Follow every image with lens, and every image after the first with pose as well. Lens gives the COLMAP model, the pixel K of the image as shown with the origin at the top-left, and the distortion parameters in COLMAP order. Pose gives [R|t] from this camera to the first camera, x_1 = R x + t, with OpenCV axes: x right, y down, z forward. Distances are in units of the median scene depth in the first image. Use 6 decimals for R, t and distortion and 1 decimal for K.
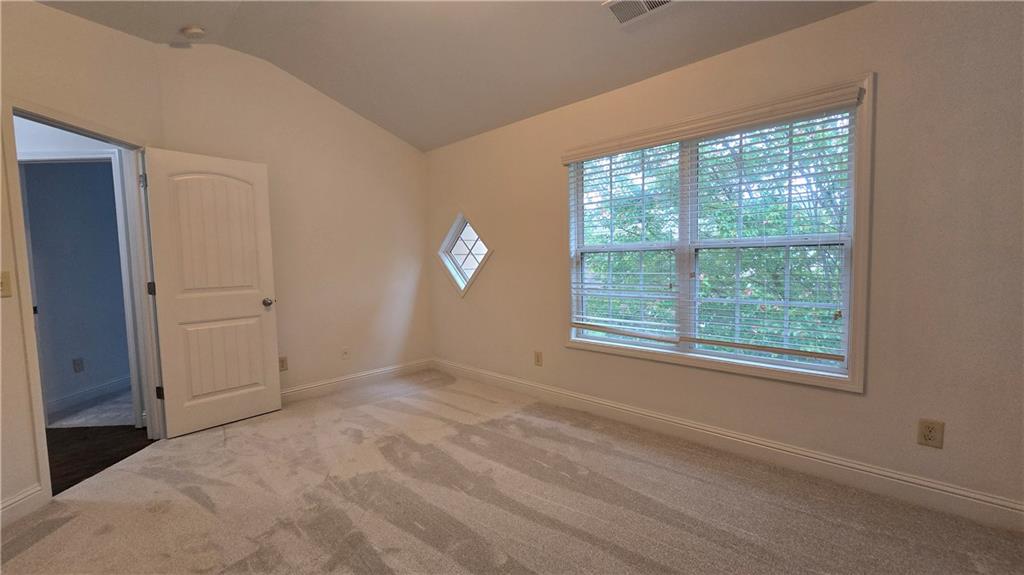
lens RADIAL K [[421.1, 0, 514.8], [0, 421.1, 287.0], [0, 0, 1]] dist [-0.001235, 0.000458]
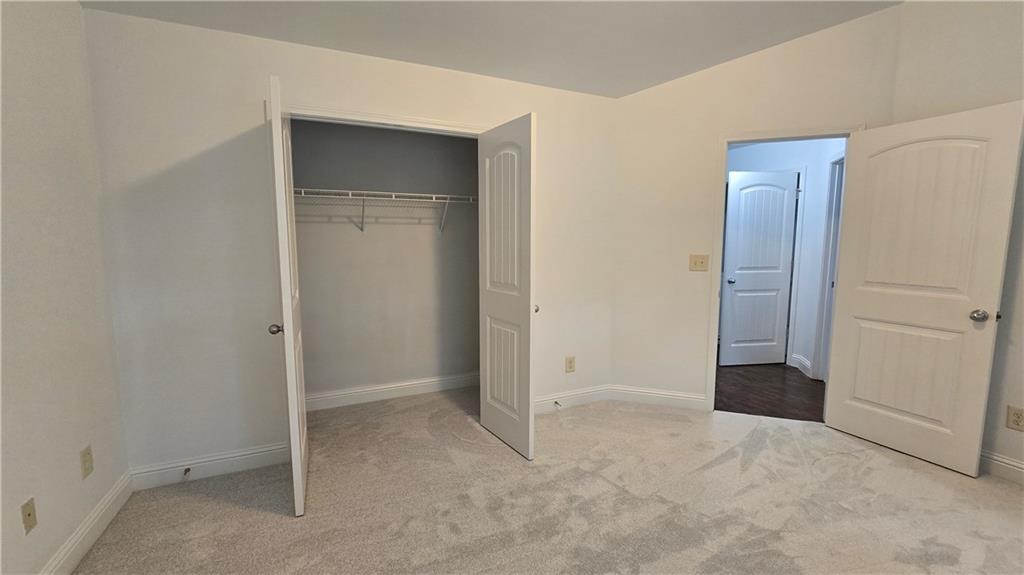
lens RADIAL K [[404.7, 0, 490.5], [0, 404.7, 283.2], [0, 0, 1]] dist [0.000155, 0.000191]
pose [[-0.374662, 0.128884, -0.918160, 0.365354], [-0.046402, 0.986444, 0.157404, -0.102290], [0.926000, 0.101578, -0.363602, 0.637845]]
